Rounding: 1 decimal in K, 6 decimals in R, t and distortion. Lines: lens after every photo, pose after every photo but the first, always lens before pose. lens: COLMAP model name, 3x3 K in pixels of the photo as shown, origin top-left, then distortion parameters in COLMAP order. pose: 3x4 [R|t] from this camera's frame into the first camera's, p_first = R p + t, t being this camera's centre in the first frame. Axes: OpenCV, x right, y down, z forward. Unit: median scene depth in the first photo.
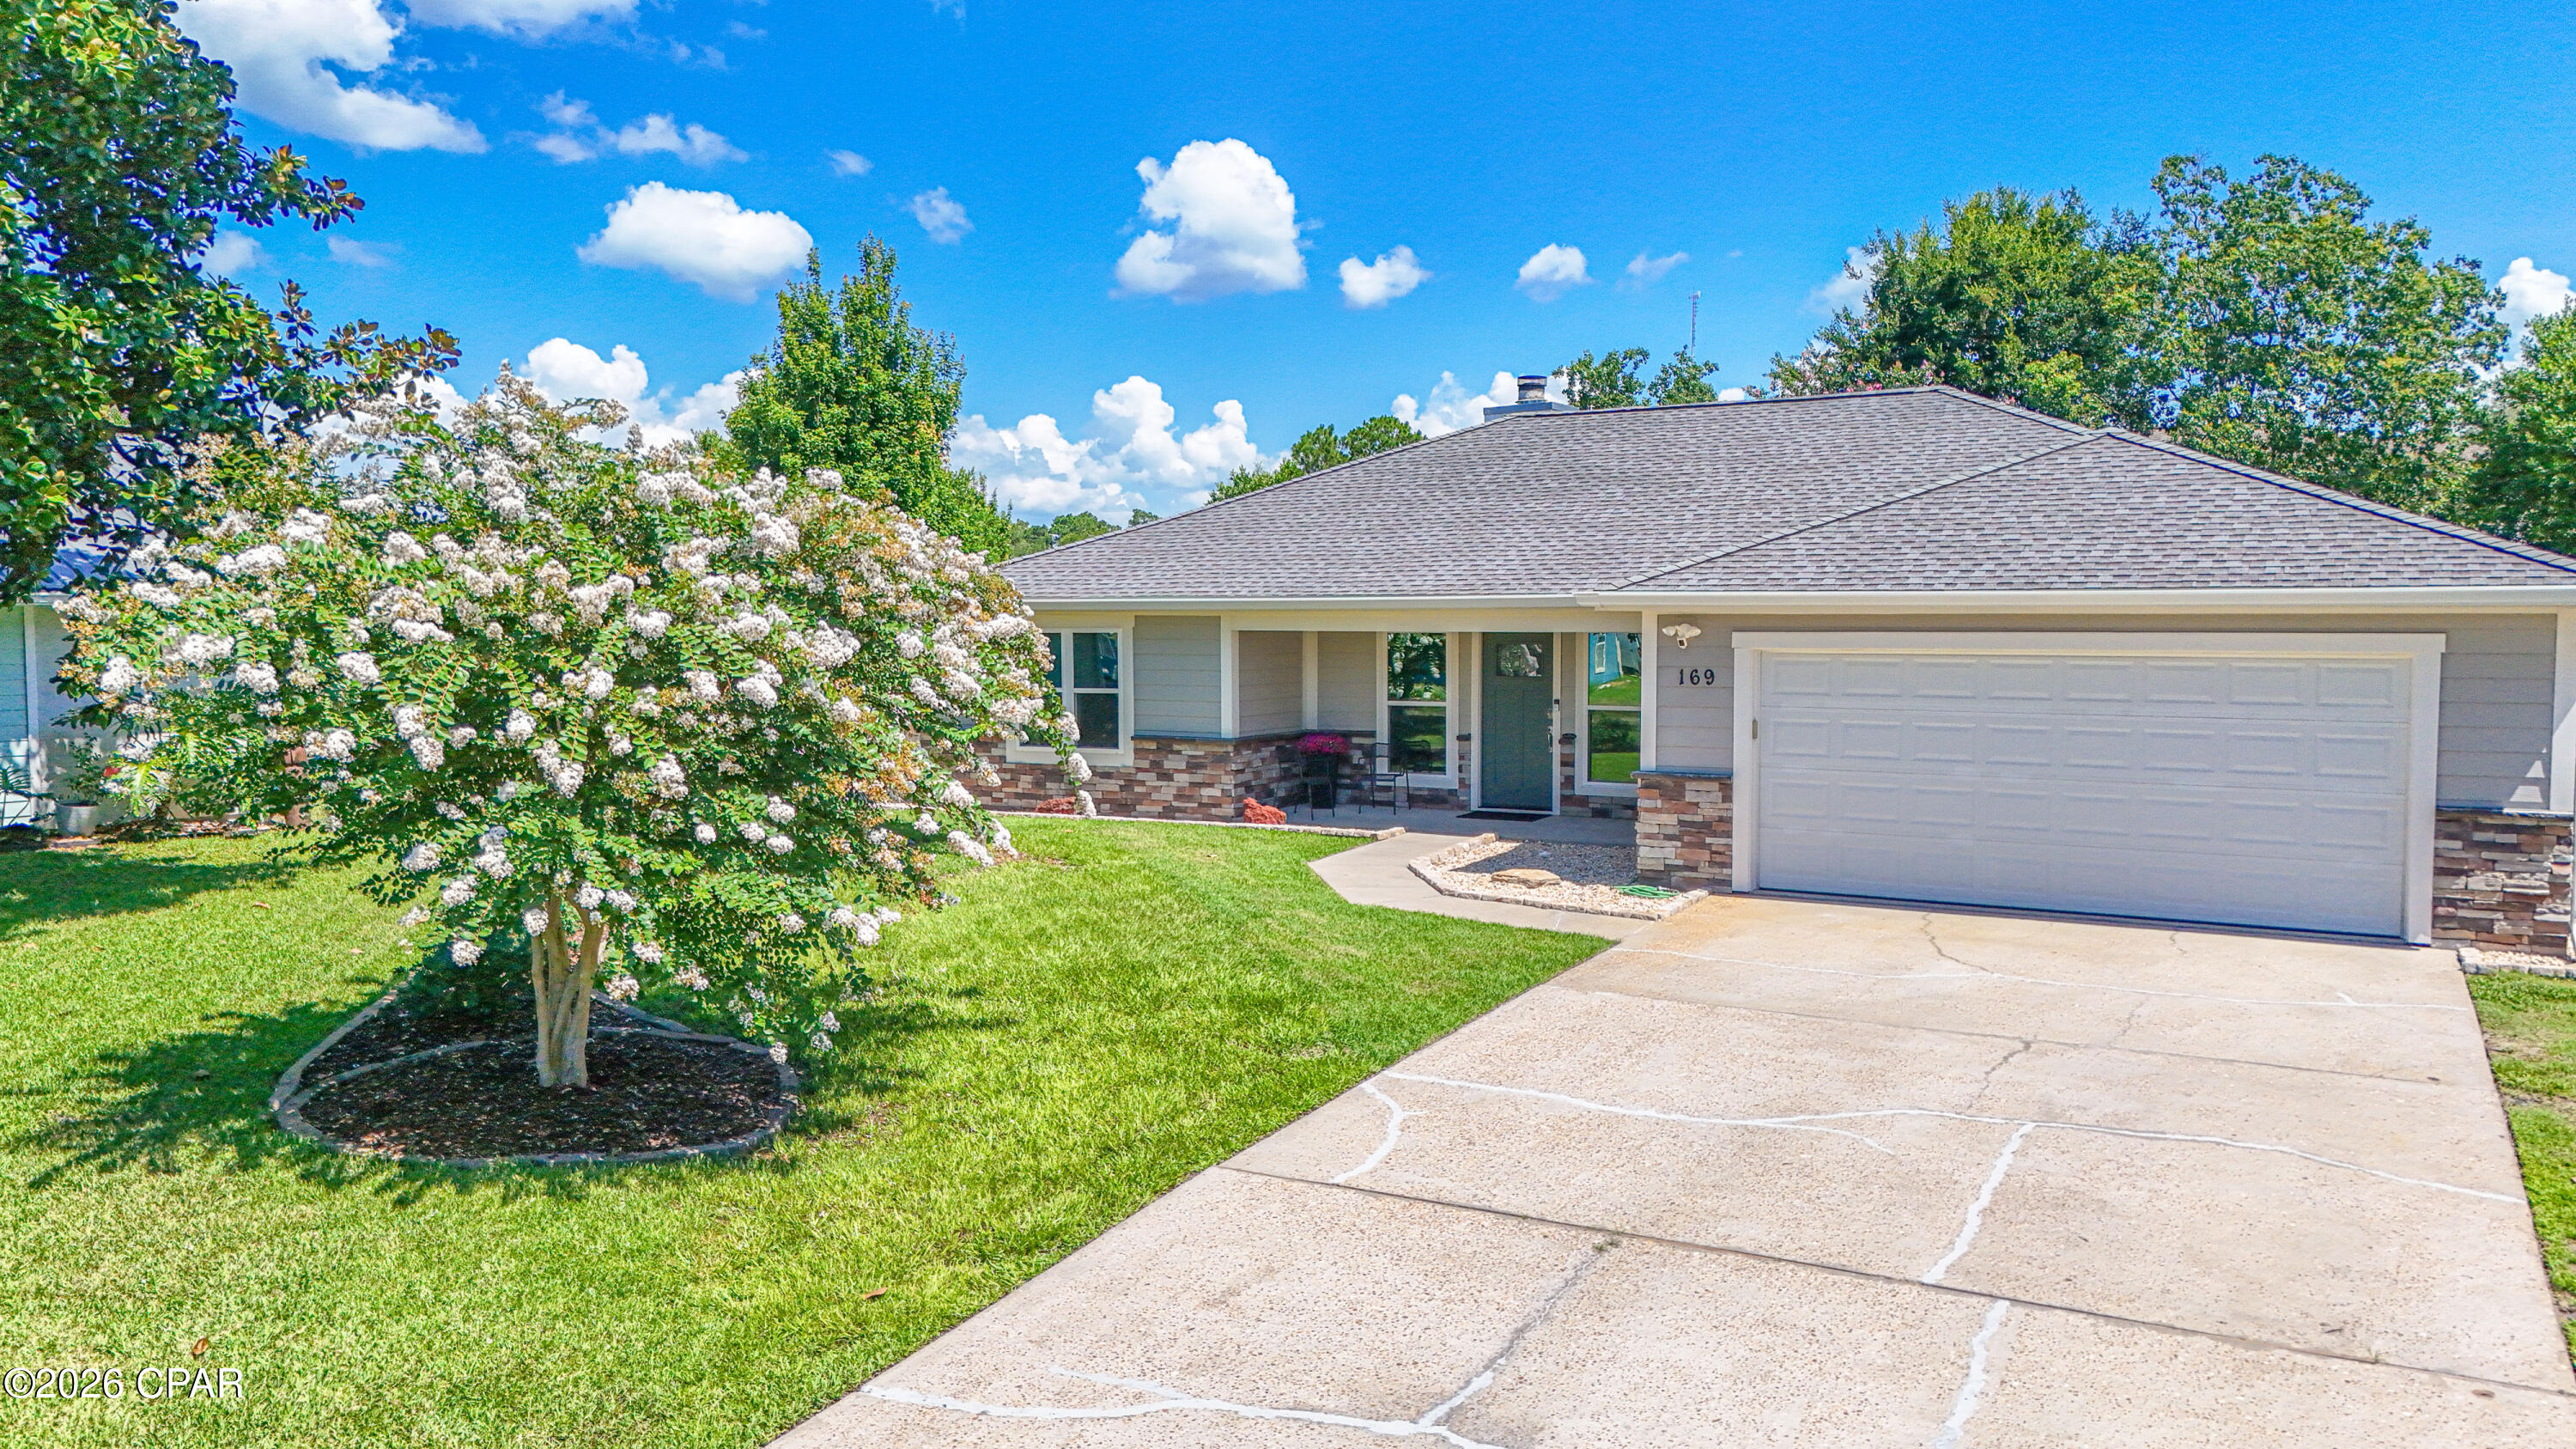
lens RADIAL K [[1885.1, 0, 1288.0], [0, 1885.1, 724.5], [0, 0, 1]] dist [0.082960, -0.097129]
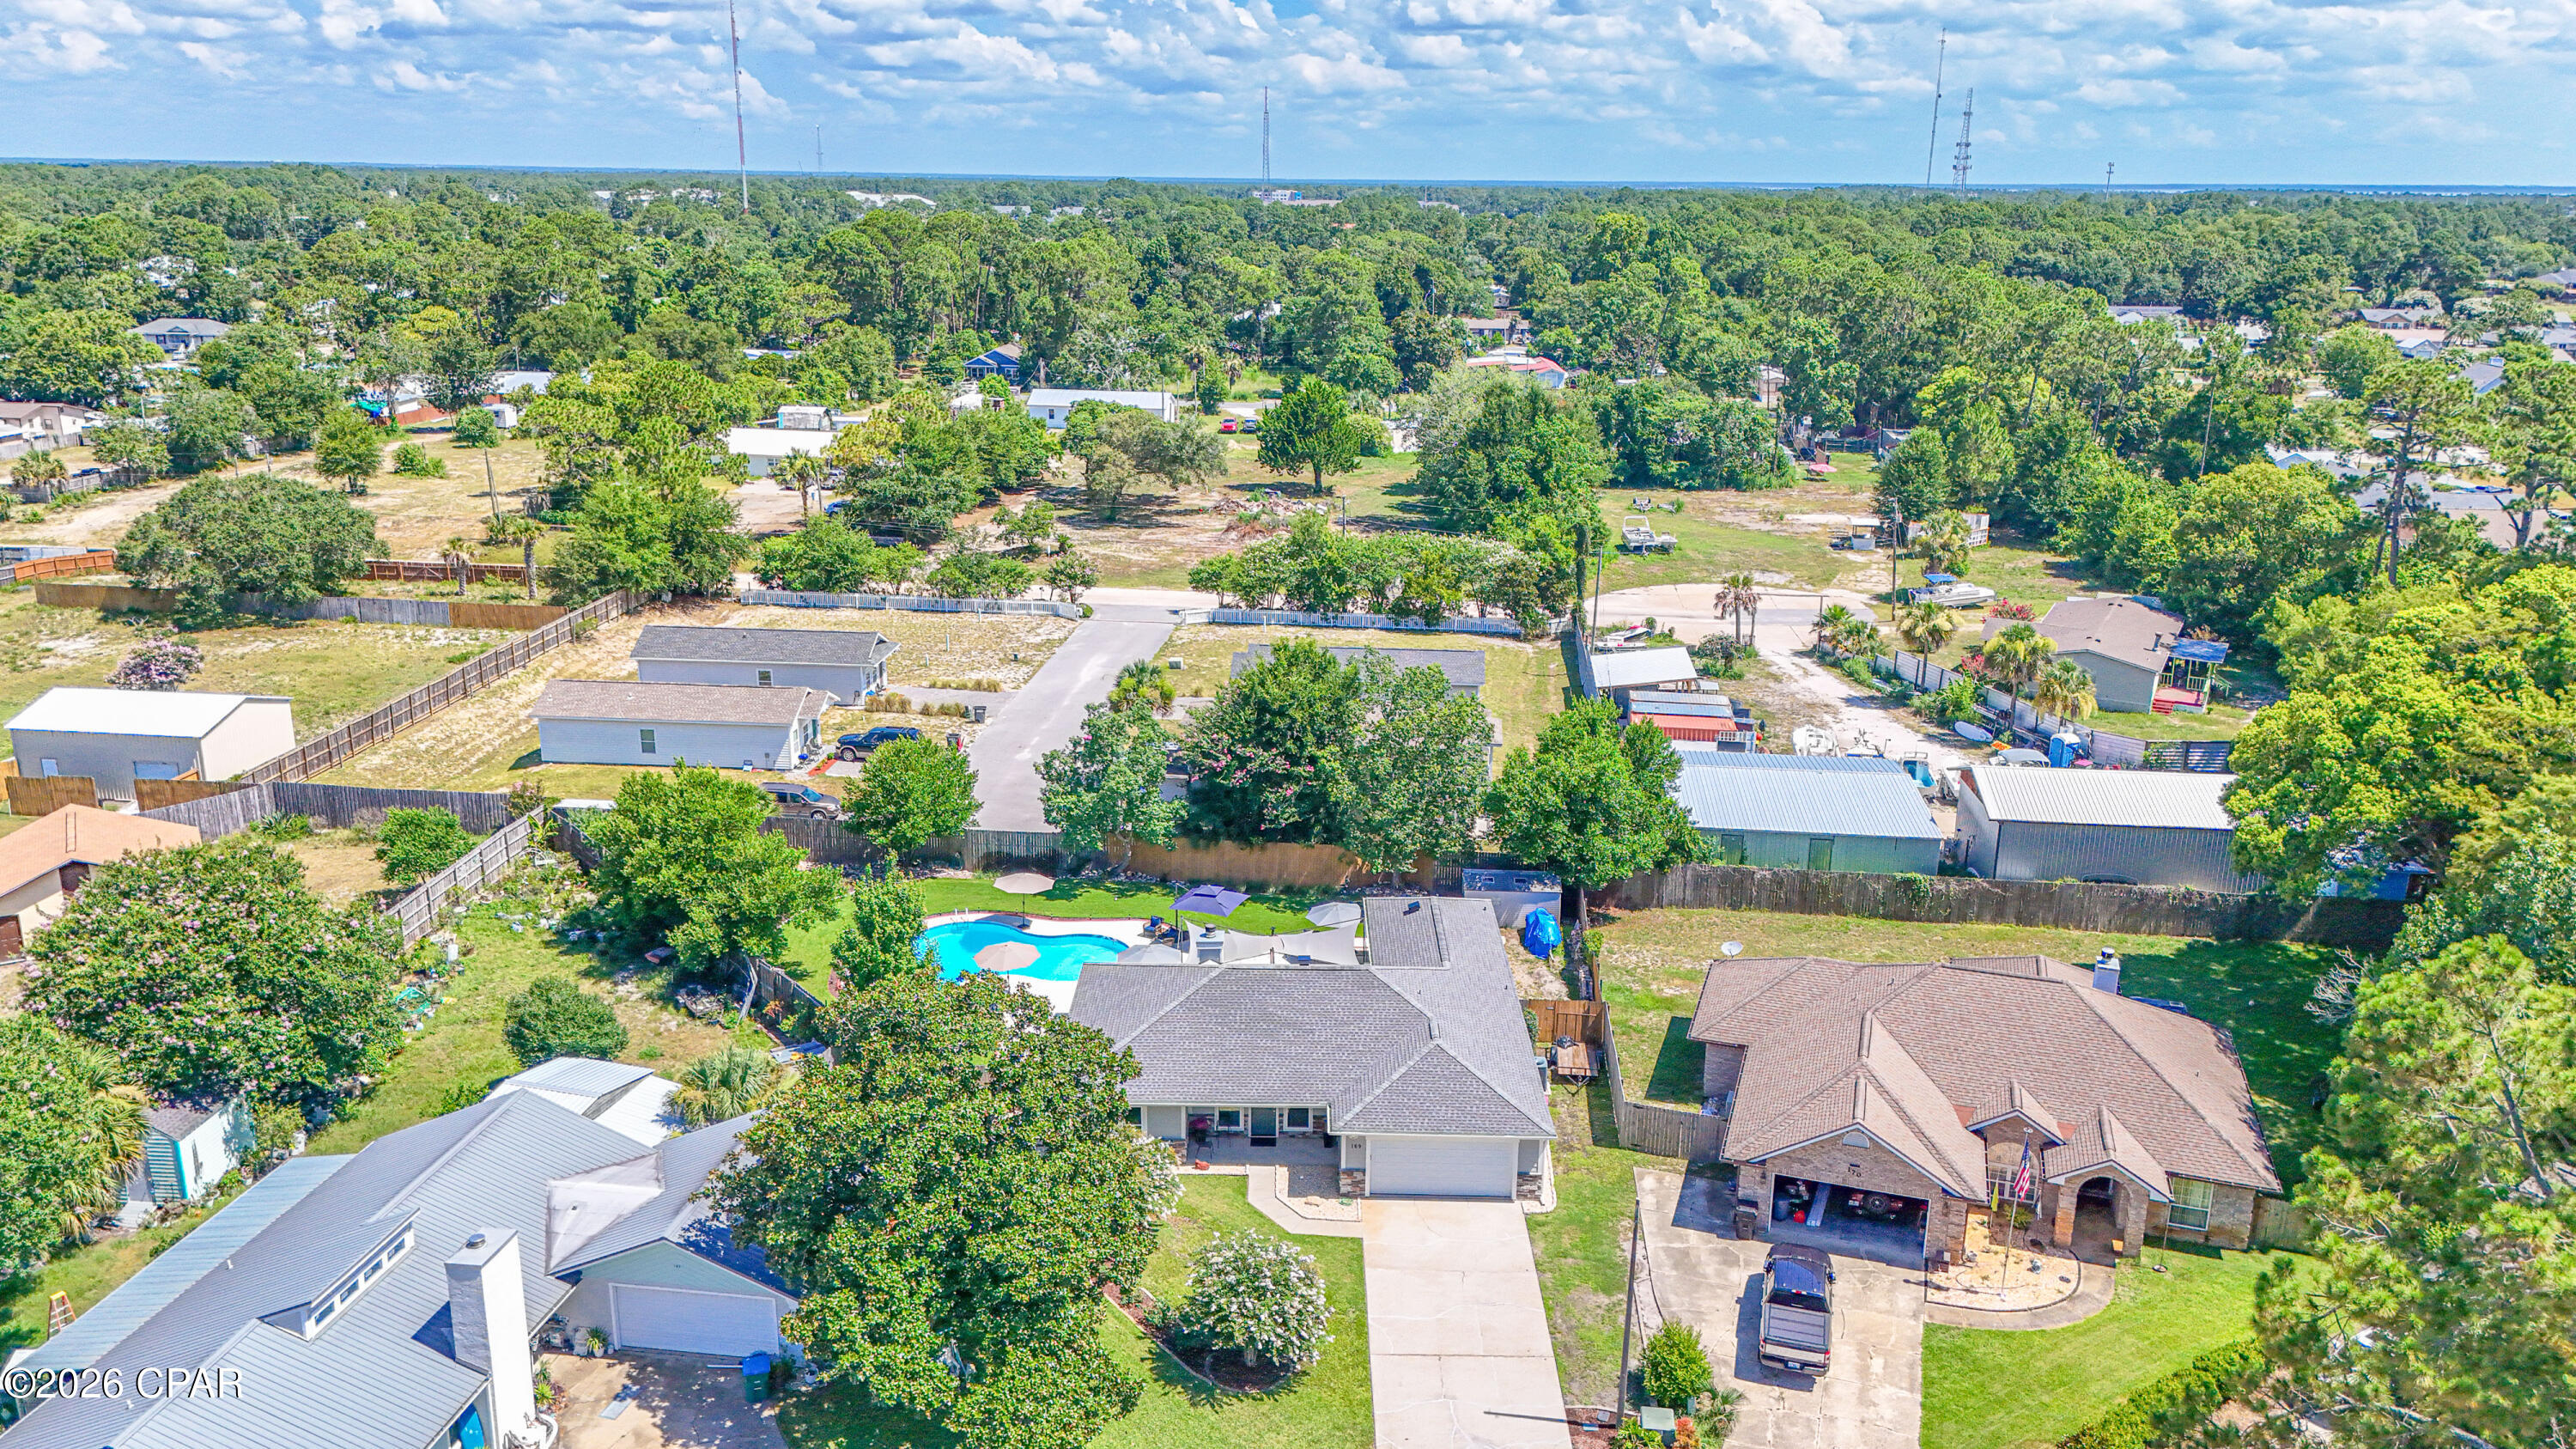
lens RADIAL K [[1888.7, 0, 1294.3], [0, 1888.7, 722.3], [0, 0, 1]] dist [0.063075, -0.033117]
pose [[0.874680, -0.122276, 0.469025, -1.617466], [0.013871, 0.973575, 0.227947, -1.768884], [-0.484503, -0.192875, 0.853262, -2.087621]]
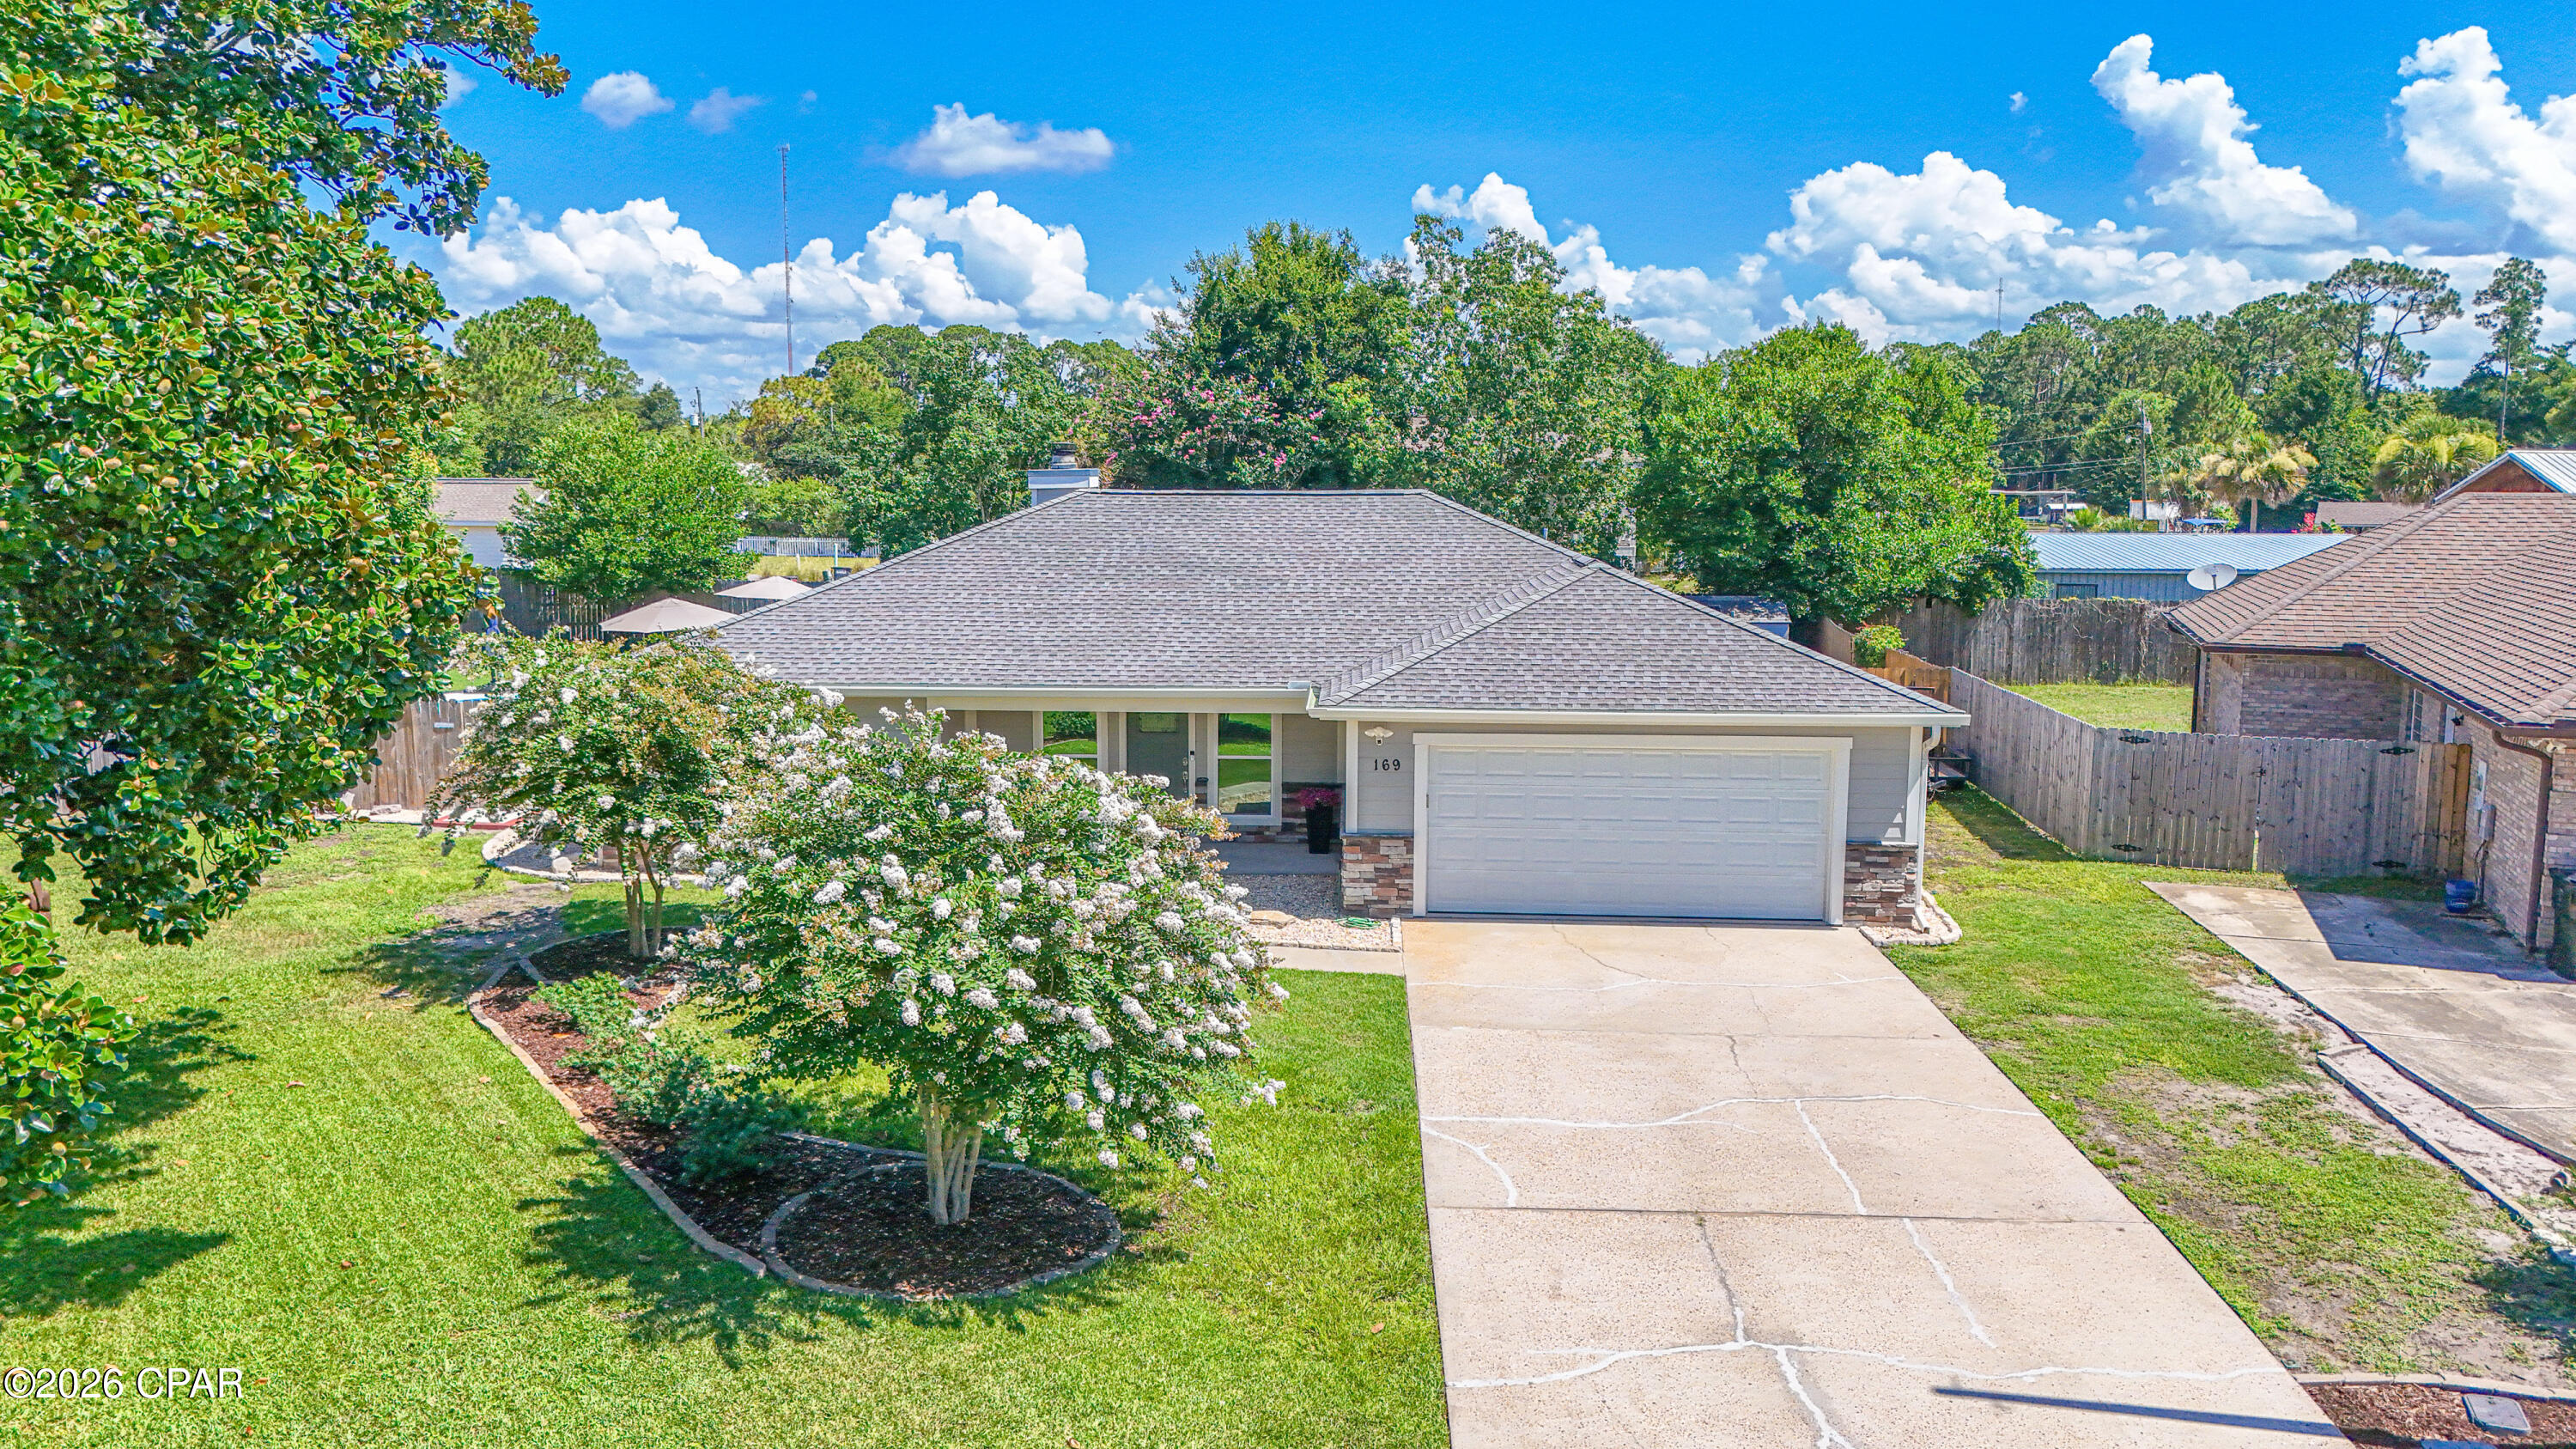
lens RADIAL K [[1882.9, 0, 1292.2], [0, 1882.9, 714.5], [0, 0, 1]] dist [0.080464, -0.072197]
pose [[0.890112, -0.052448, 0.452714, -0.472295], [0.020256, 0.996927, 0.075671, -0.169485], [-0.455291, -0.058185, 0.888439, -0.189048]]
